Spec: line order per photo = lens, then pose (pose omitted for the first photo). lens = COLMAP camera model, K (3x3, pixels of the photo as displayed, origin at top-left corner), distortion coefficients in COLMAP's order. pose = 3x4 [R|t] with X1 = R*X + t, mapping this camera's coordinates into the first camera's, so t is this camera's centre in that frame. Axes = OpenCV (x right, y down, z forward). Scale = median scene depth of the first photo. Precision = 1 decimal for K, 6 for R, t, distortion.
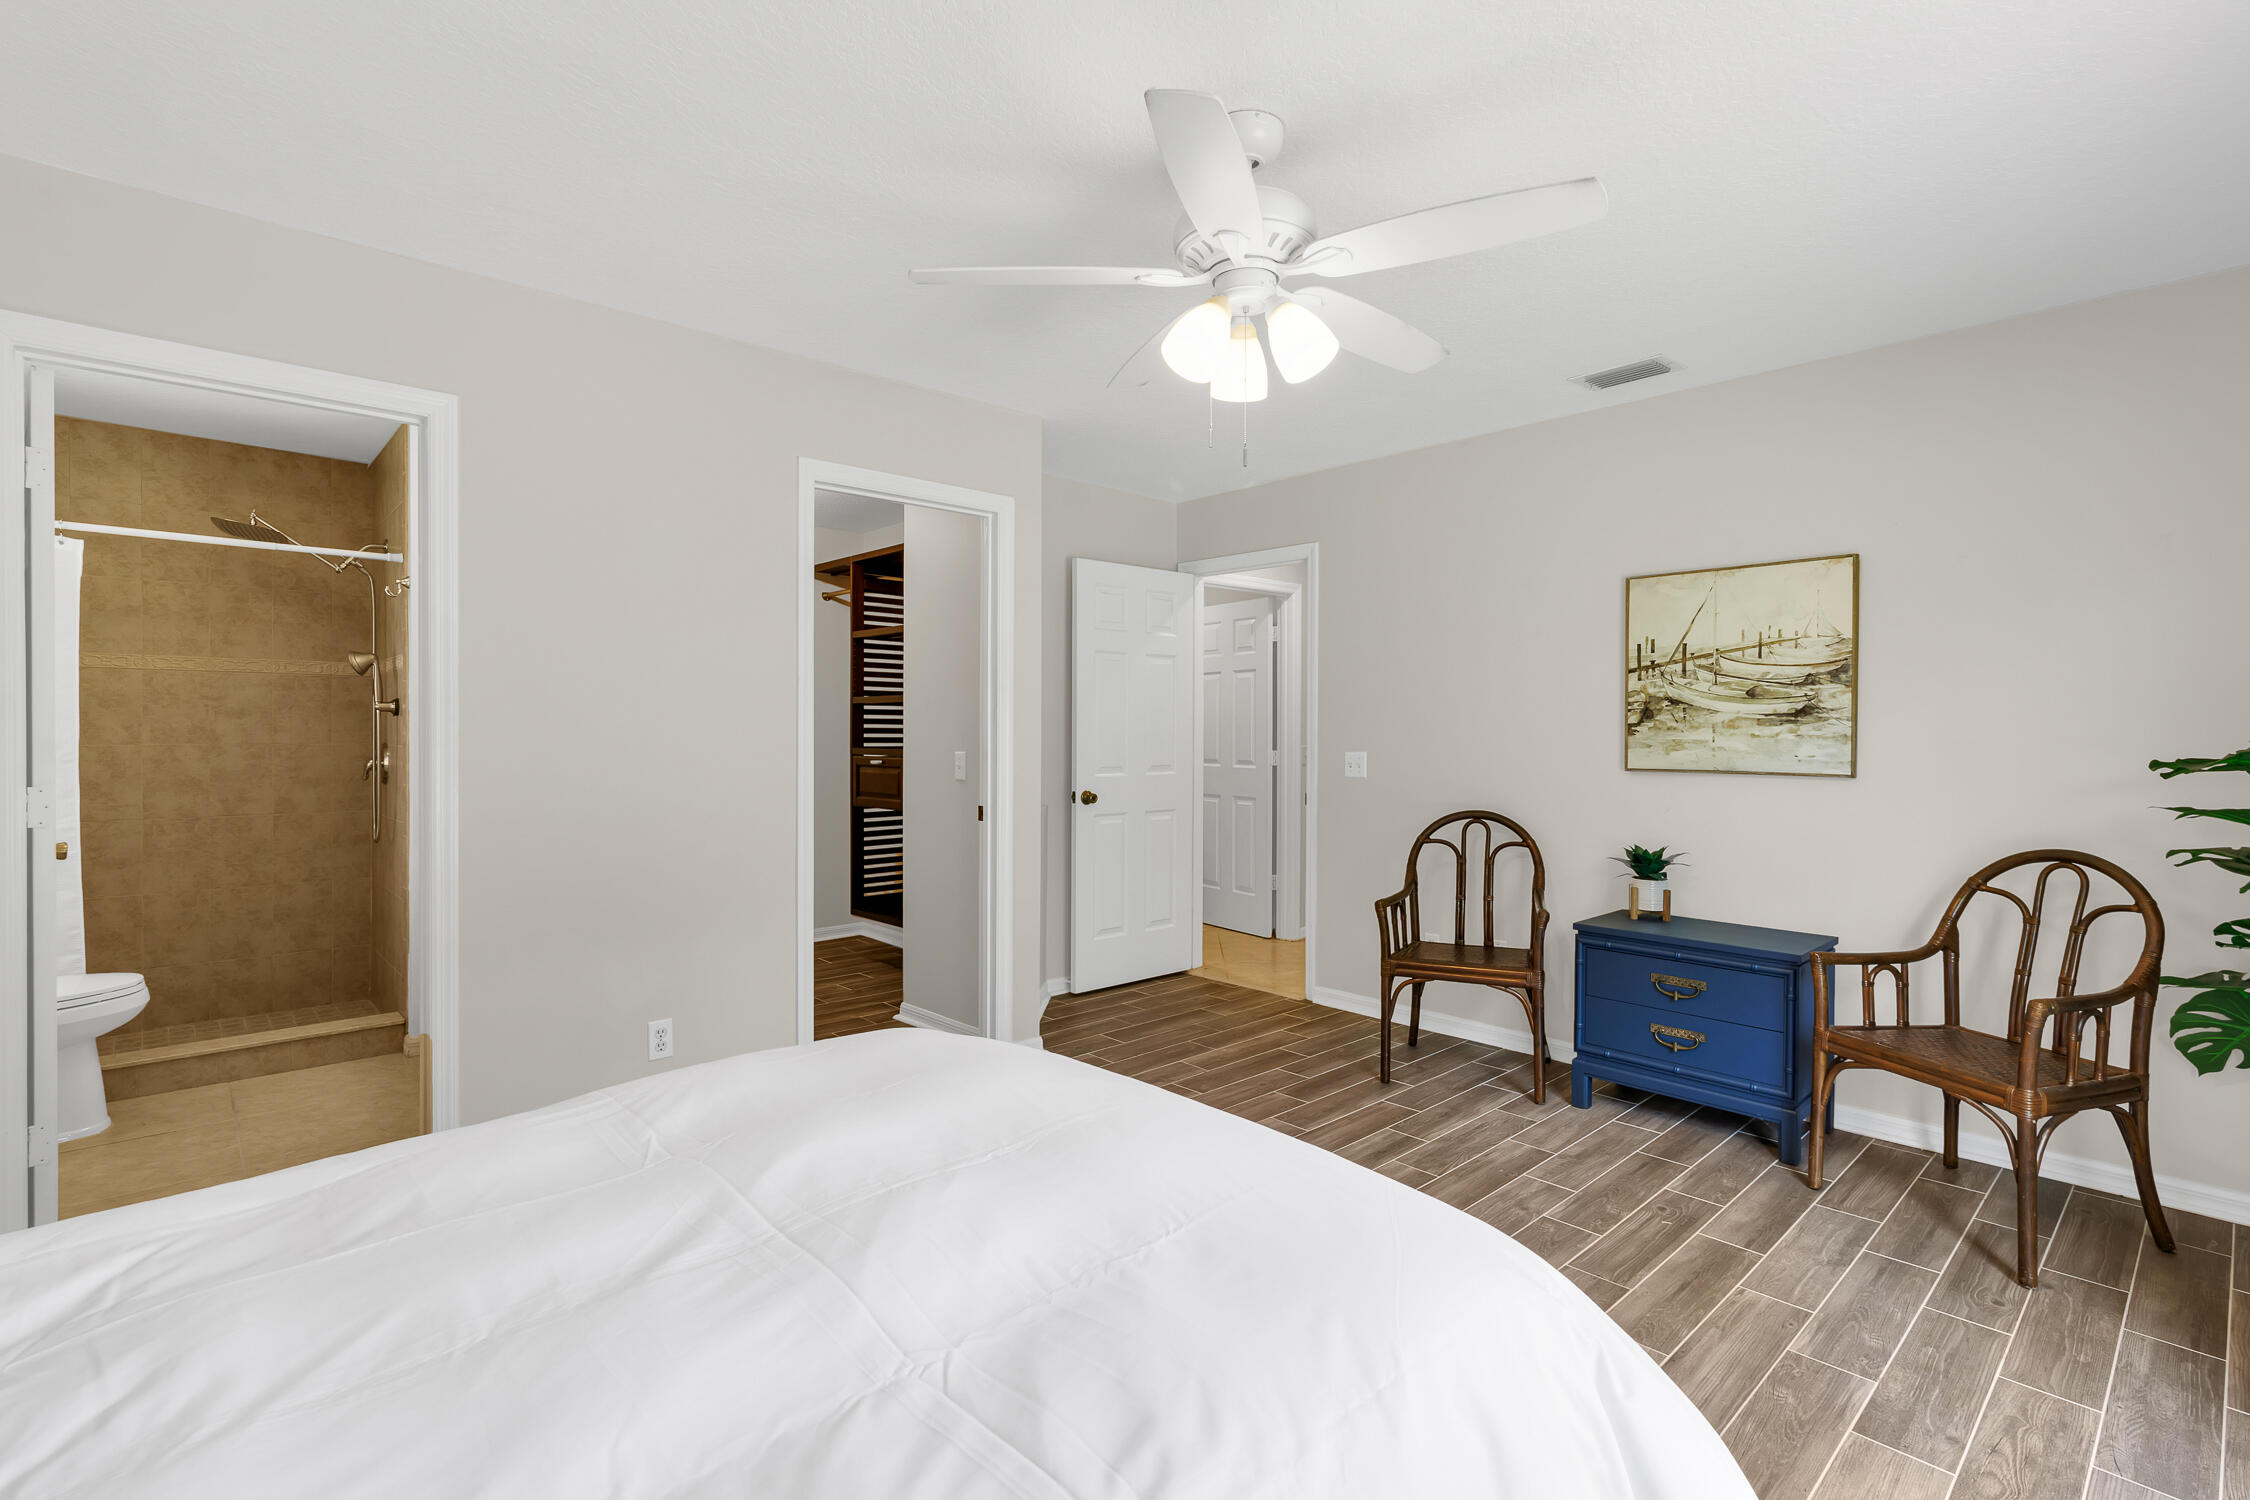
lens RADIAL K [[1036.1, 0, 1121.1], [0, 1036.1, 745.2], [0, 0, 1]] dist [0.001203, -0.000230]
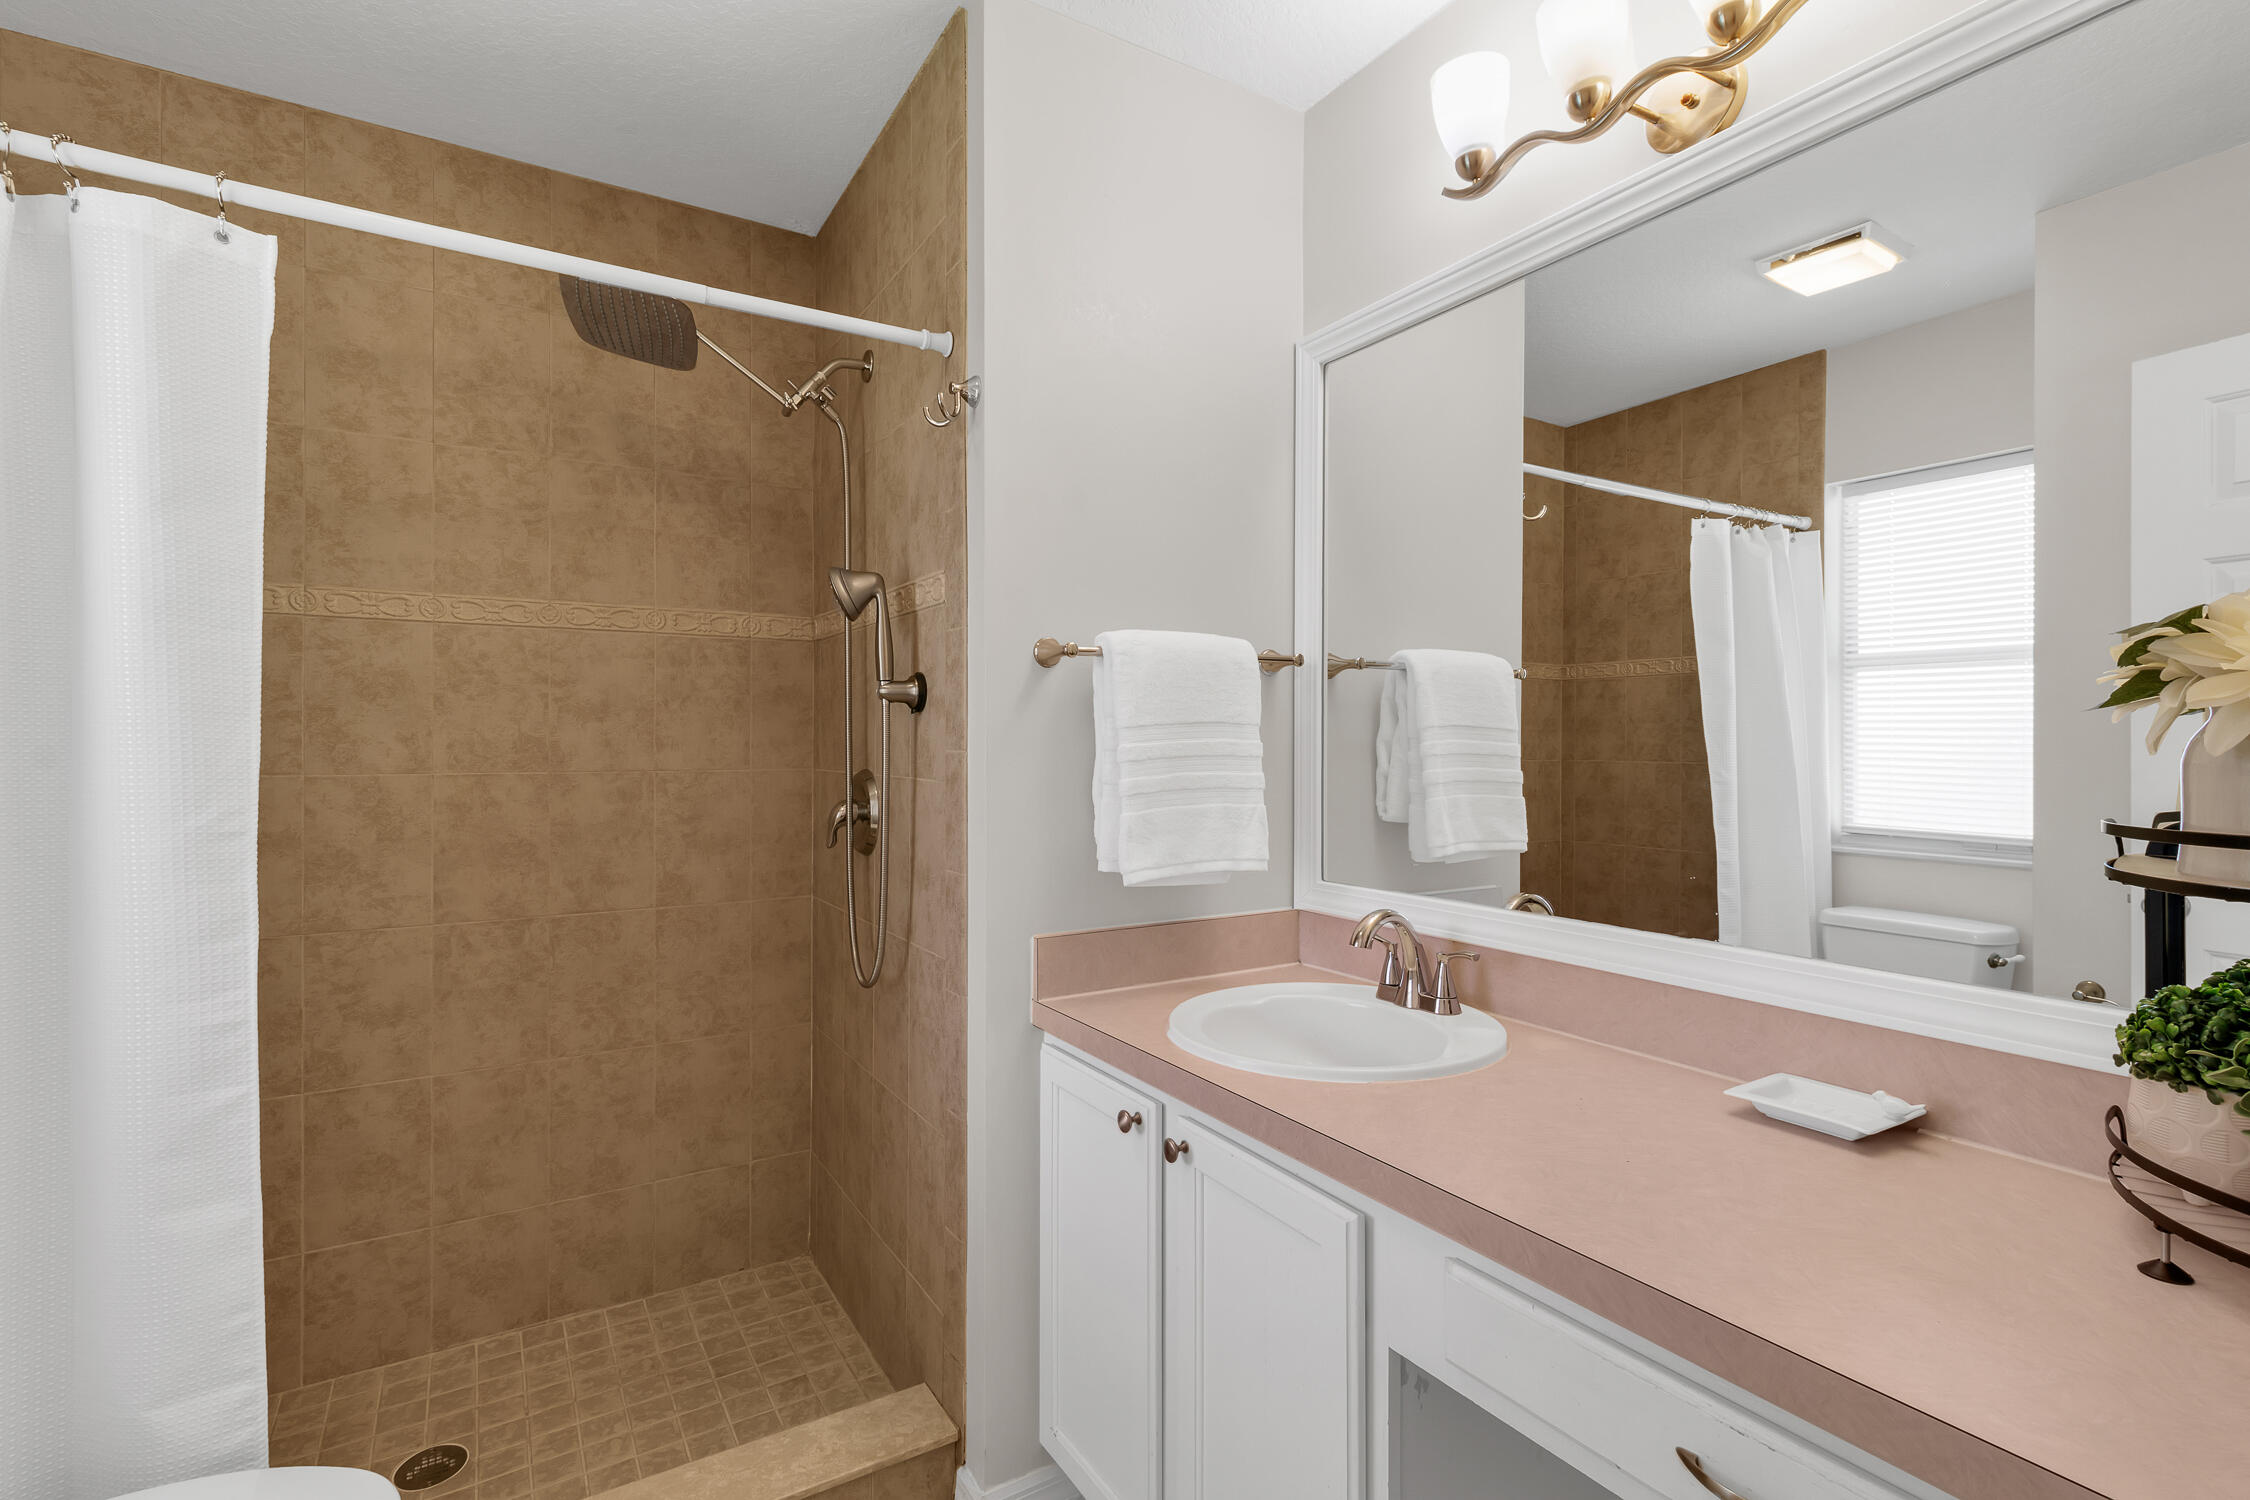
lens RADIAL K [[1036.1, 0, 1127.3], [0, 1036.1, 746.5], [0, 0, 1]] dist [0.001203, -0.000230]
pose [[0.981815, -0.001467, -0.189836, -0.508858], [0.000236, 0.999979, -0.006508, -0.010124], [0.189841, 0.006345, 0.981794, 0.559869]]
